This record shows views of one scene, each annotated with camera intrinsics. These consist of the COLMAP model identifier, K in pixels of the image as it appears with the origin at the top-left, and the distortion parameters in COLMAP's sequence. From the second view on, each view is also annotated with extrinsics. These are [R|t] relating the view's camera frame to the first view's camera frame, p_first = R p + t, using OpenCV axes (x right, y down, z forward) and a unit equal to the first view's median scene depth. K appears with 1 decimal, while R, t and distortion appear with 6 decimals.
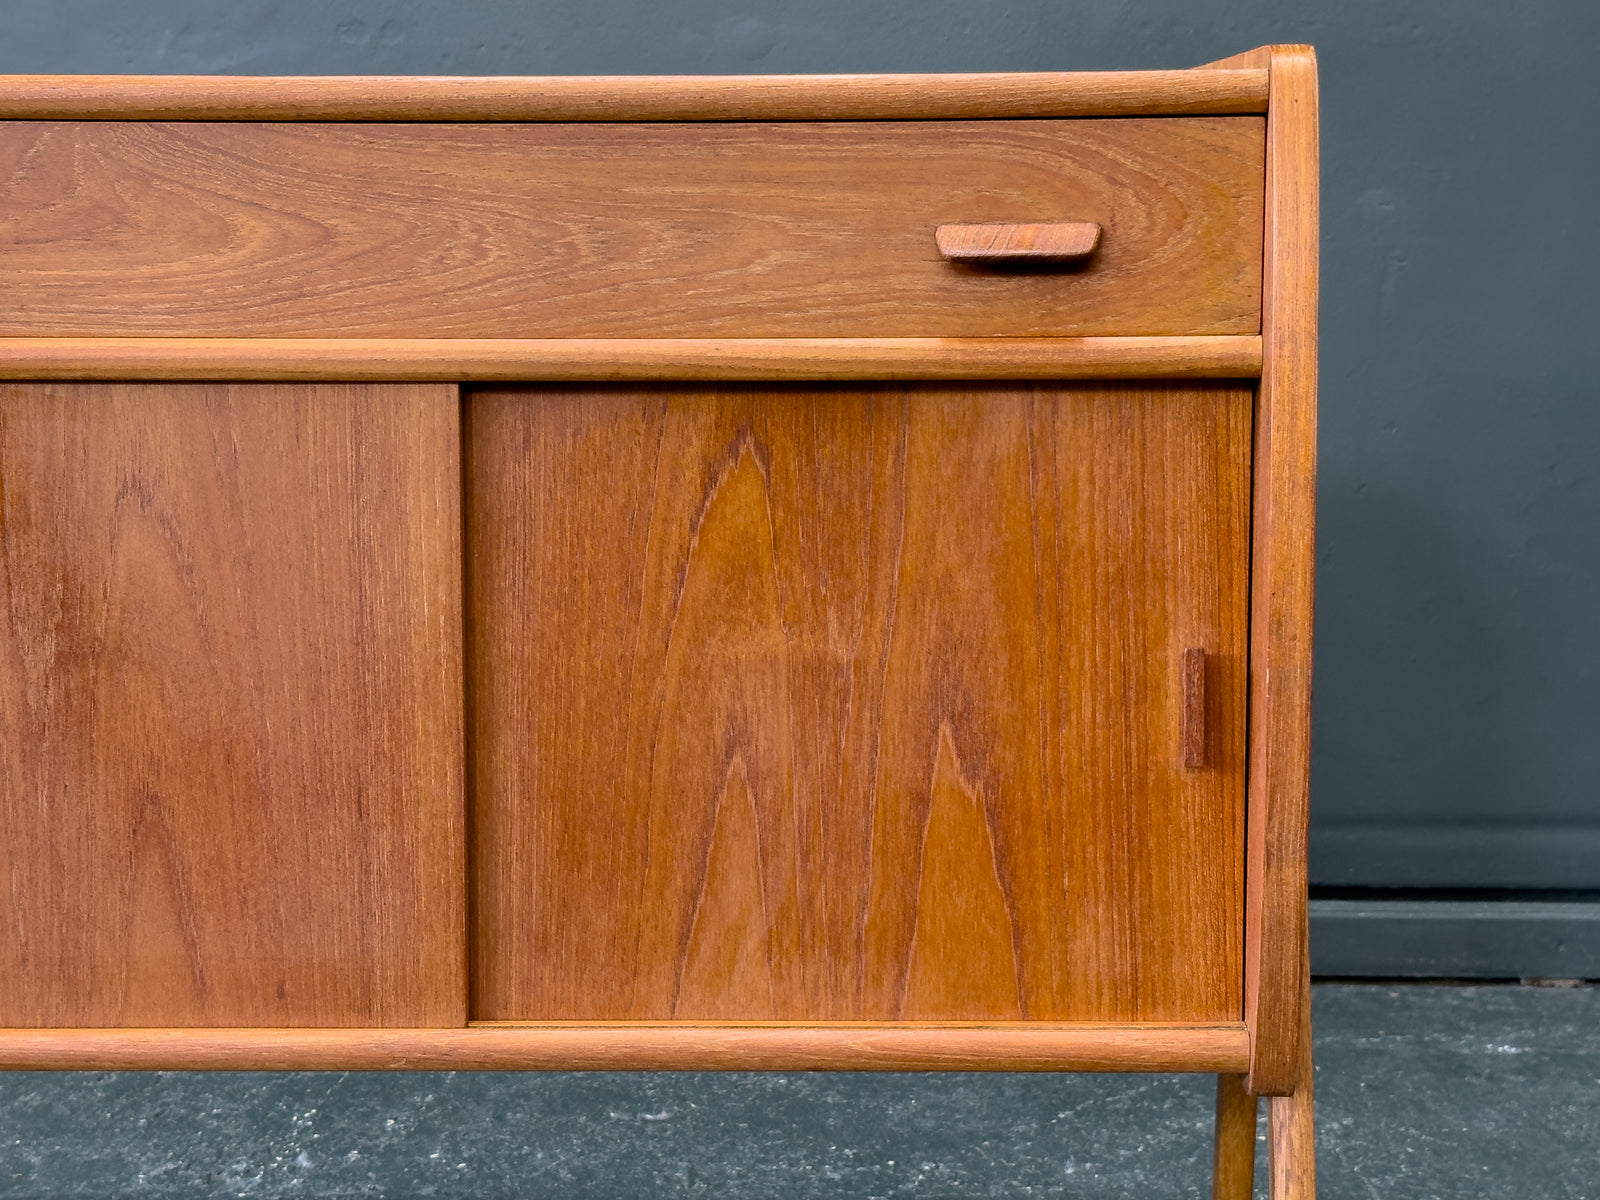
lens RADIAL K [[2732.4, 0, 798.6], [0, 2732.4, 545.3], [0, 0, 1]] dist [0.141911, -0.098641]
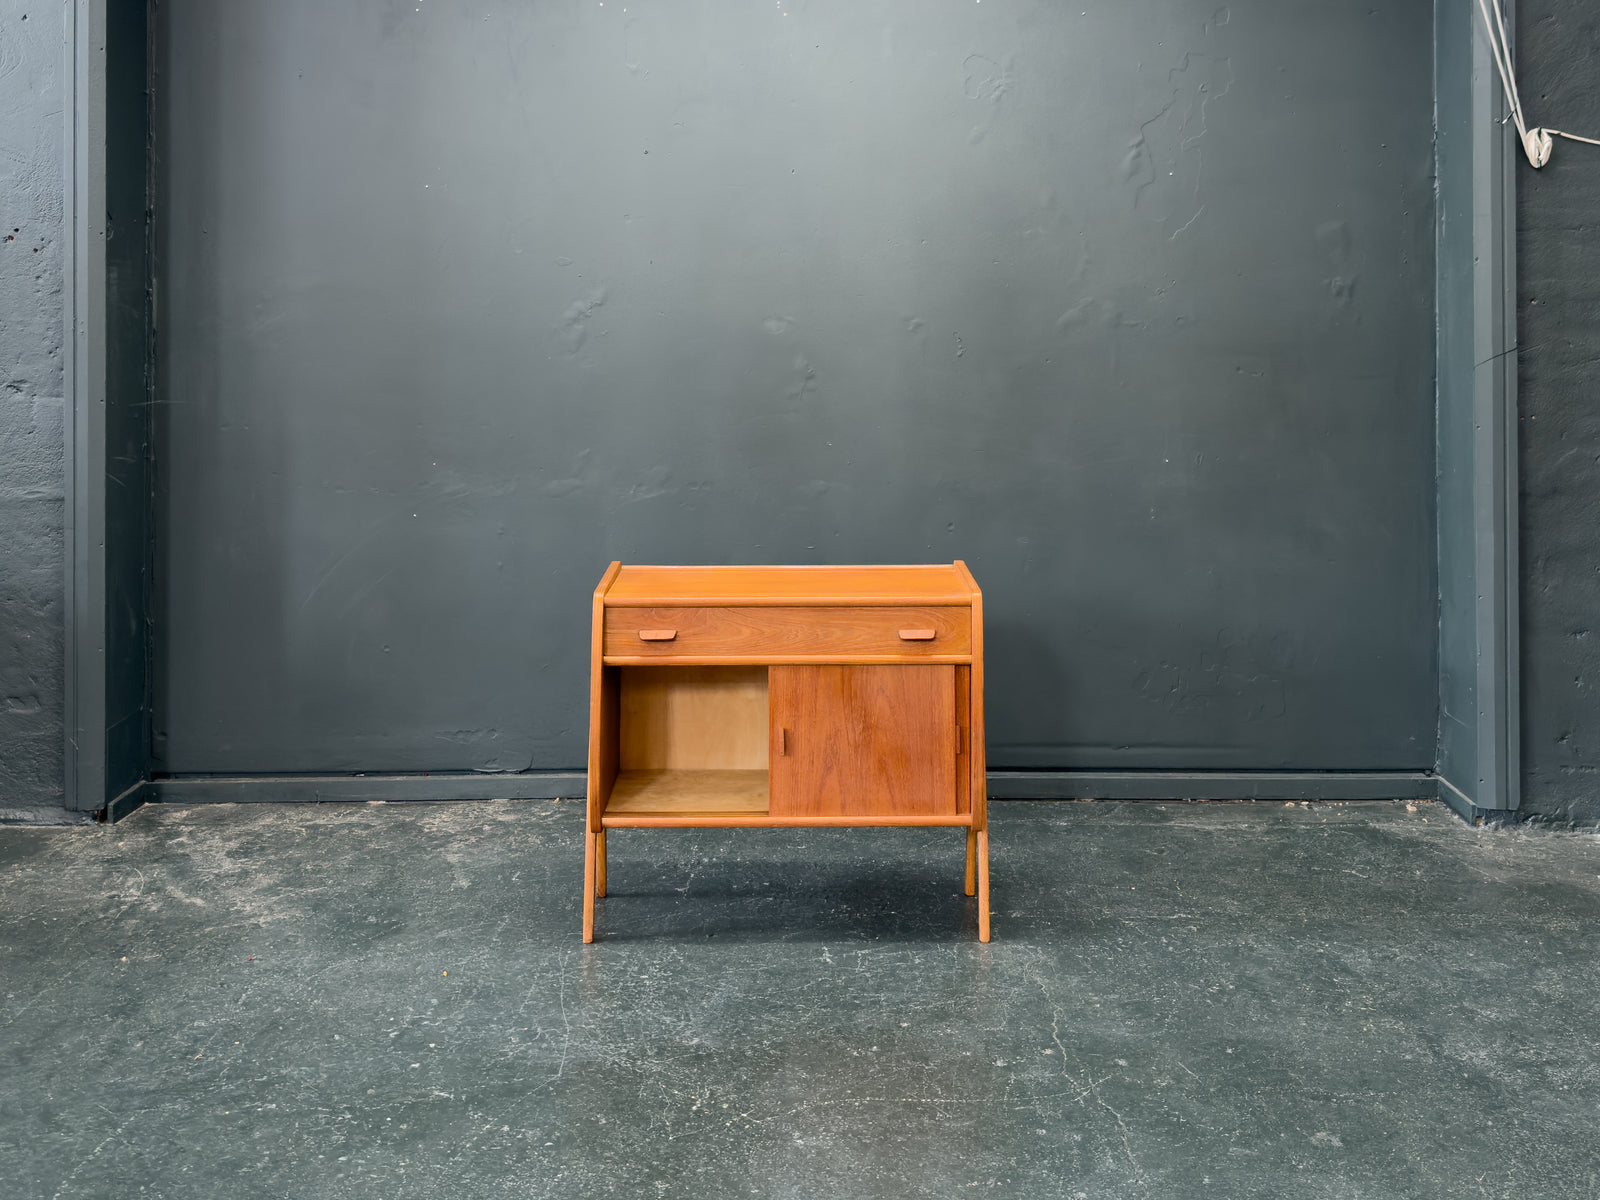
lens RADIAL K [[1617.6, 0, 810.9], [0, 1617.6, 315.5], [0, 0, 1]] dist [0.107569, -0.199377]
pose [[0.999685, 0.001351, 0.025074, -0.140528], [0.001490, 0.993603, -0.112916, -0.321651], [-0.025066, 0.112918, 0.993288, -1.590745]]
